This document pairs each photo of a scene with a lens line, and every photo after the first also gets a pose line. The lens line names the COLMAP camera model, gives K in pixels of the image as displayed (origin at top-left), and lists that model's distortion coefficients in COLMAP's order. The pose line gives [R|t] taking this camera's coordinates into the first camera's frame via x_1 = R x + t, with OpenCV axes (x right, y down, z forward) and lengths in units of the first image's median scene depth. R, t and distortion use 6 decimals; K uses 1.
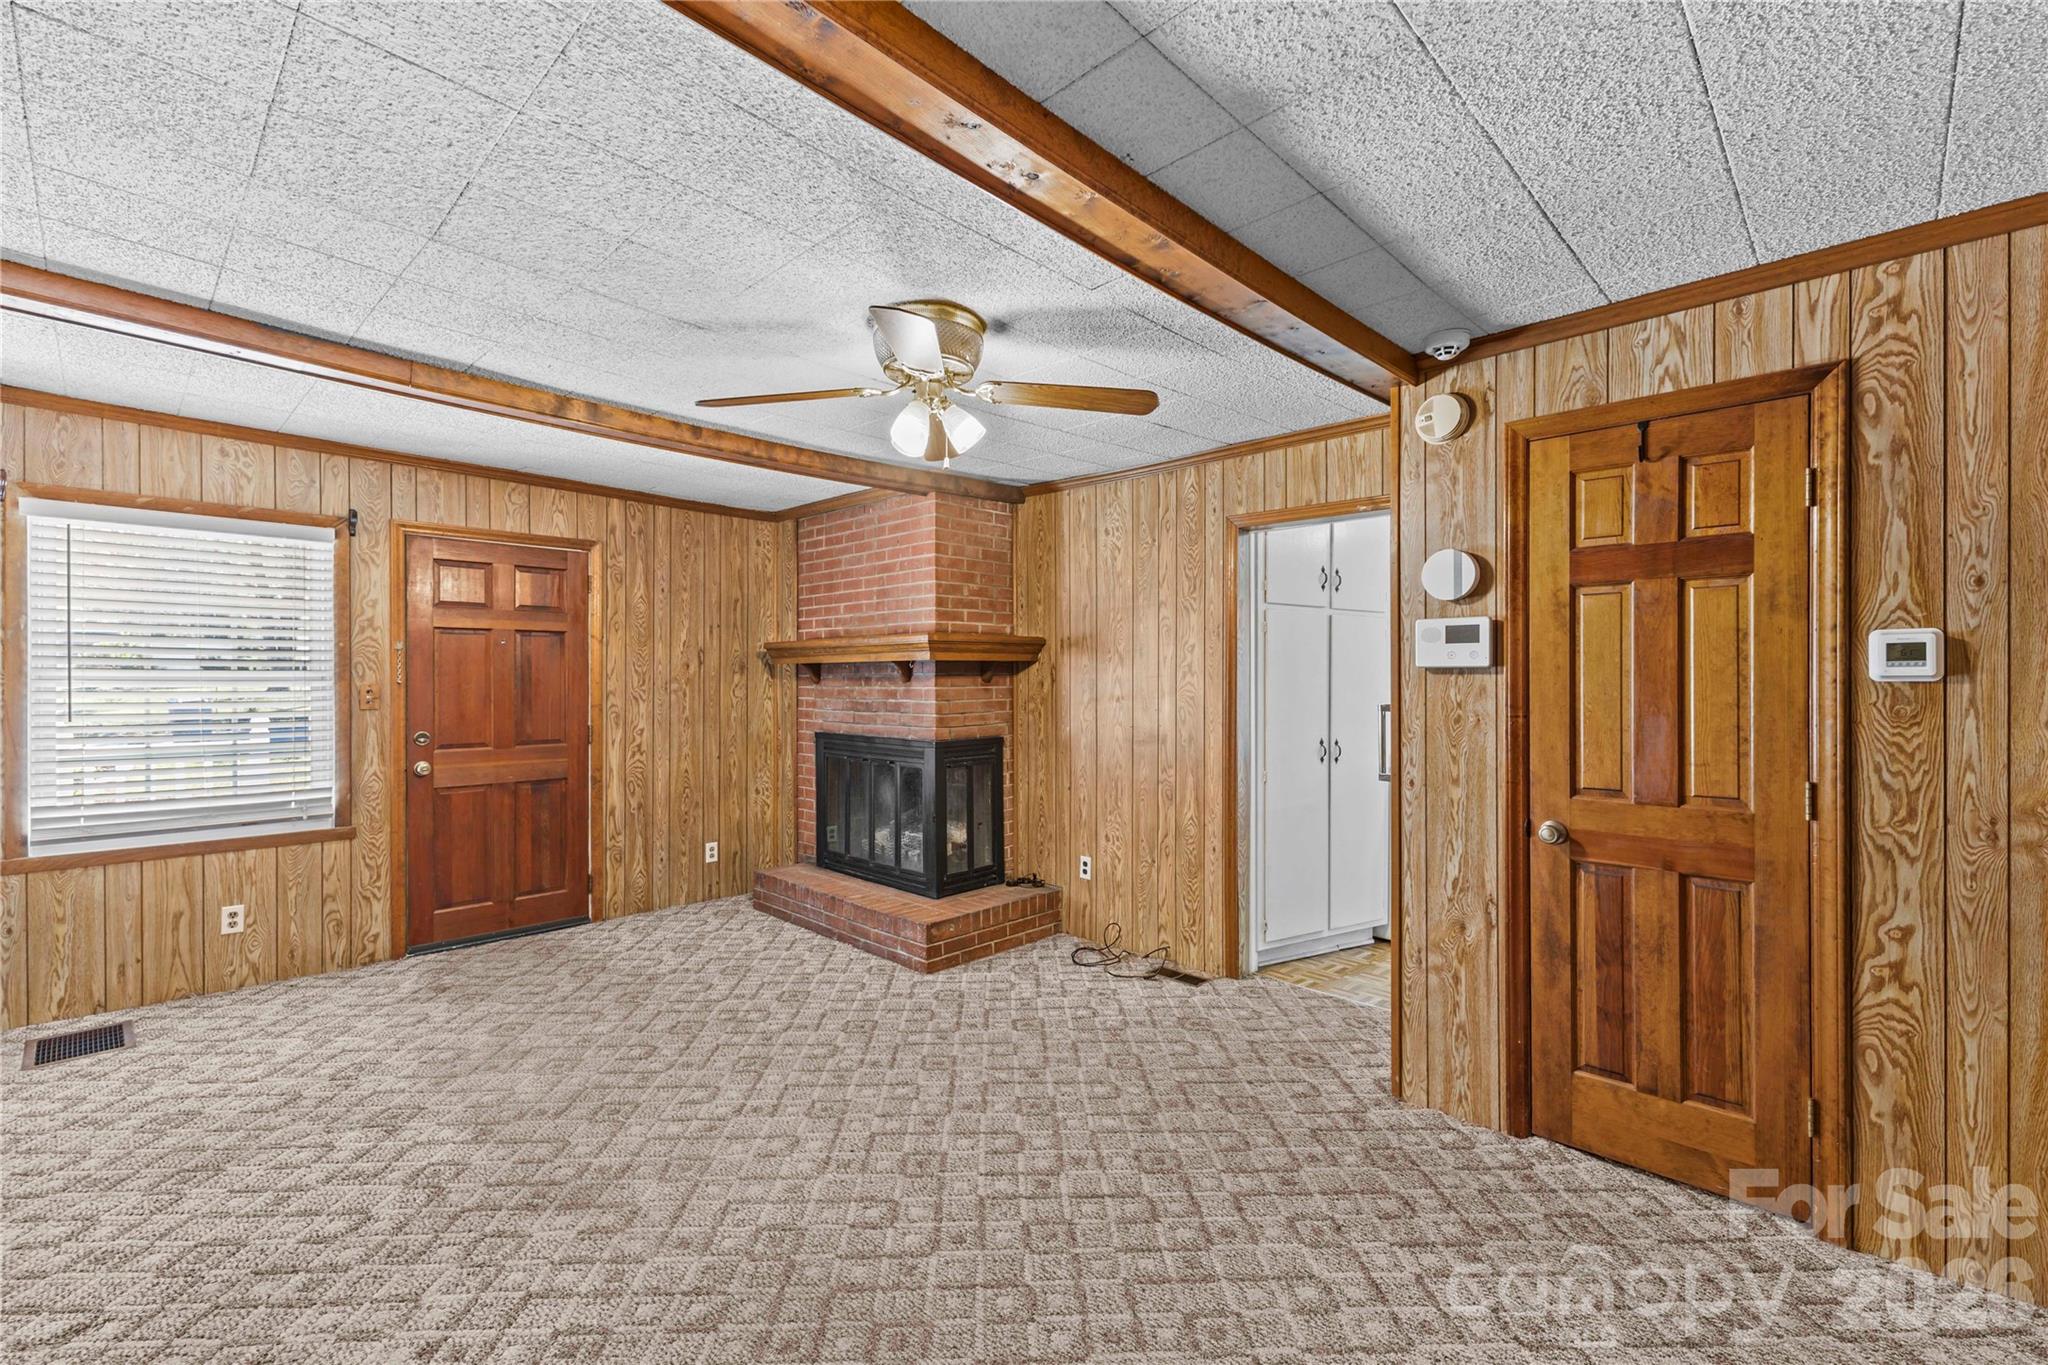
lens RADIAL K [[881.9, 0, 1028.1], [0, 881.9, 680.0], [0, 0, 1]] dist [0.004569, 0.000036]
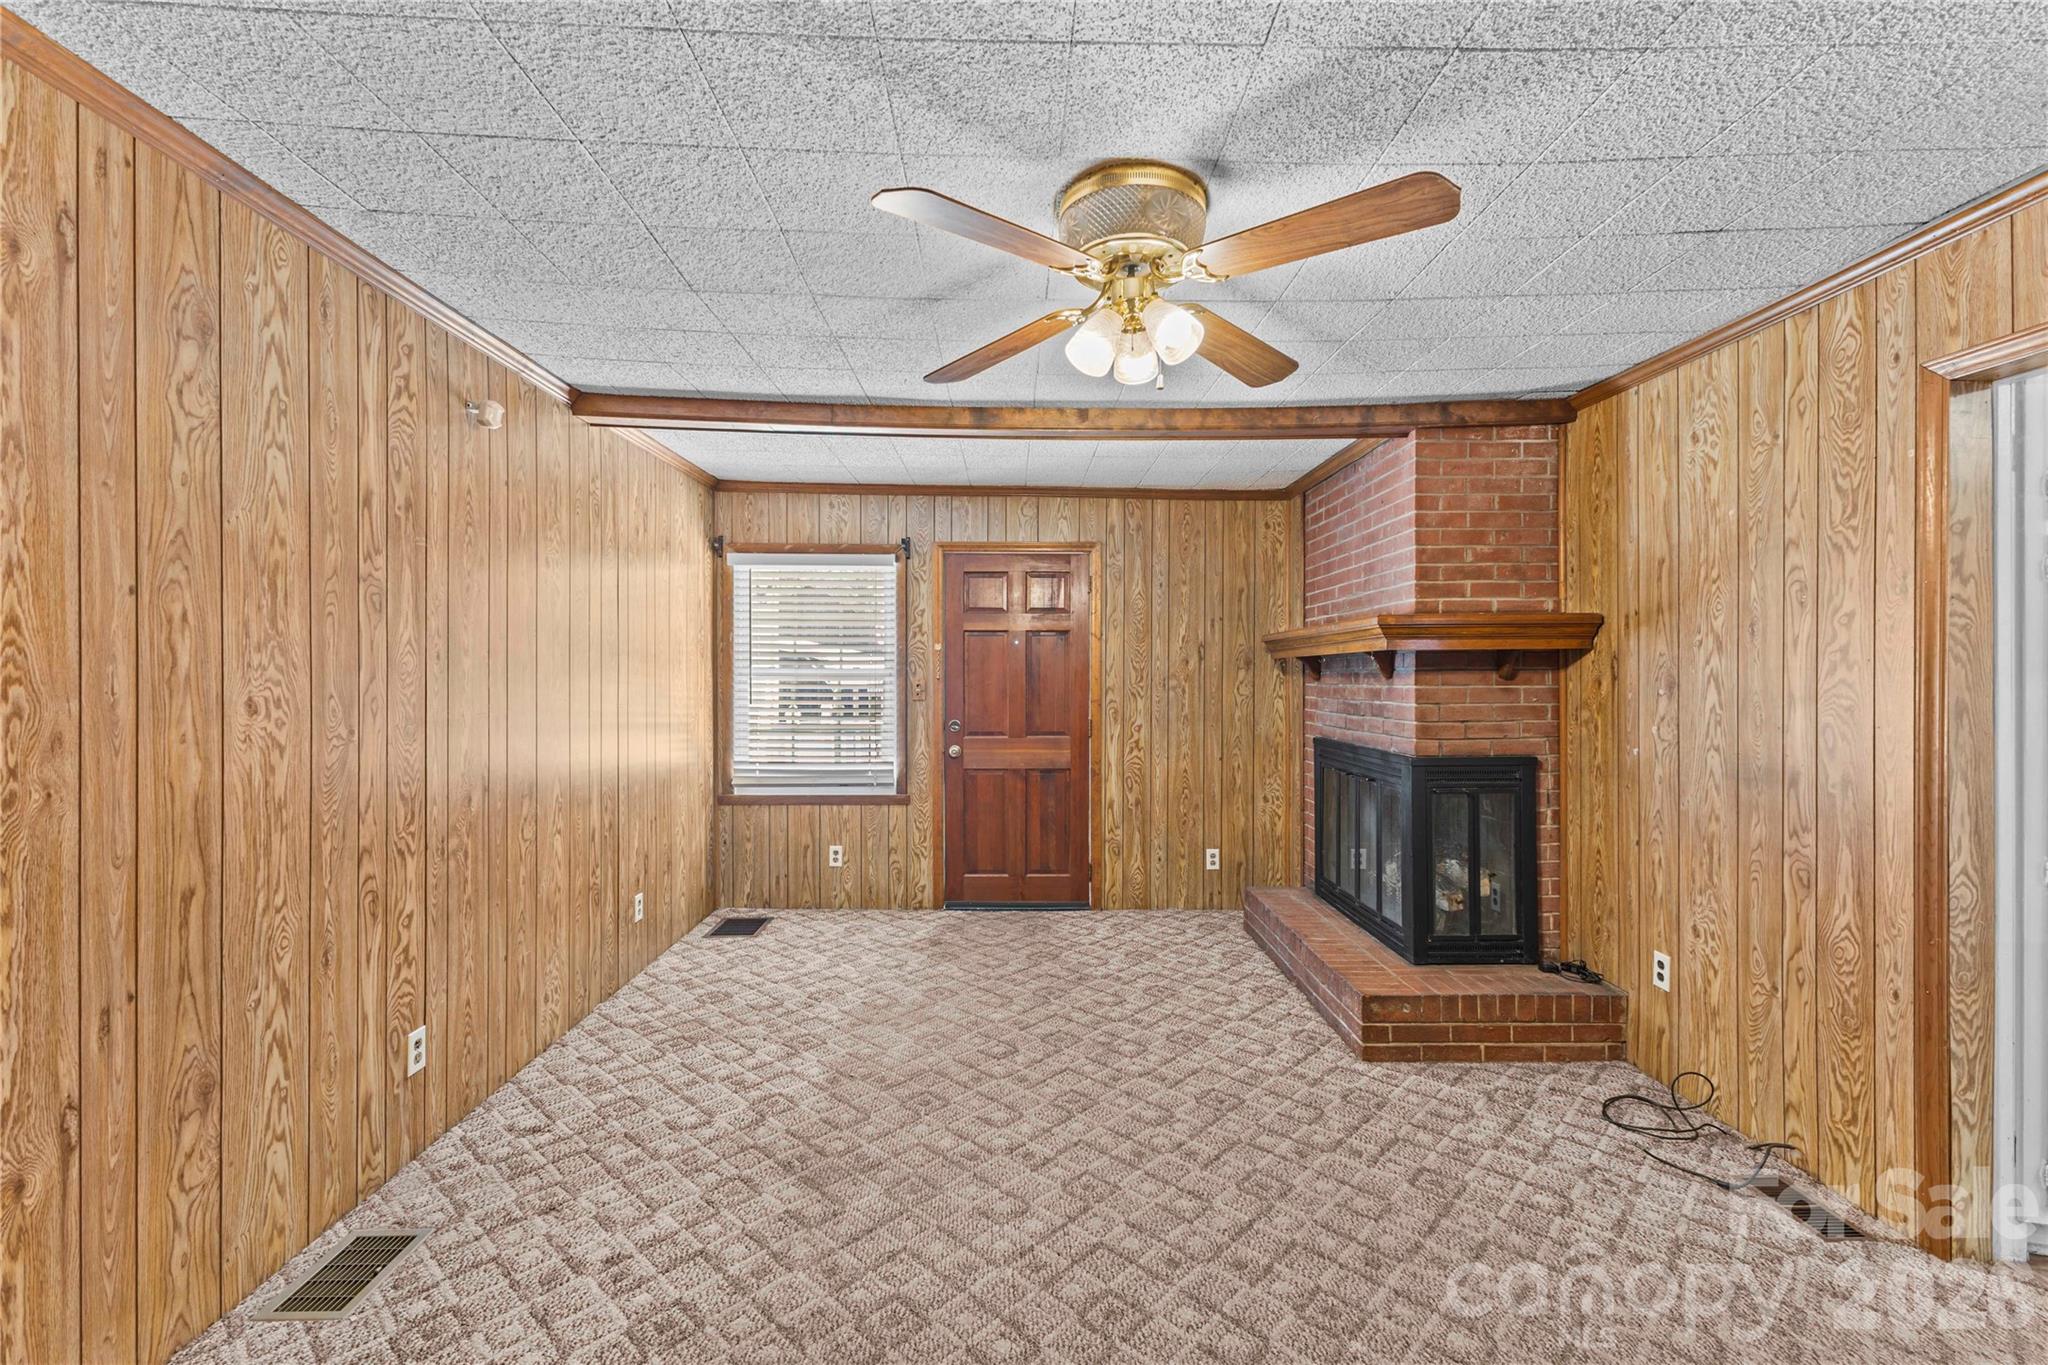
lens RADIAL K [[882.2, 0, 1021.9], [0, 882.2, 673.7], [0, 0, 1]] dist [0.005052, 0.000412]
pose [[0.702745, -0.001344, -0.711440, 0.212728], [-0.002147, 0.999990, -0.004010, 0.001689], [0.711438, 0.004346, 0.702735, 0.239324]]
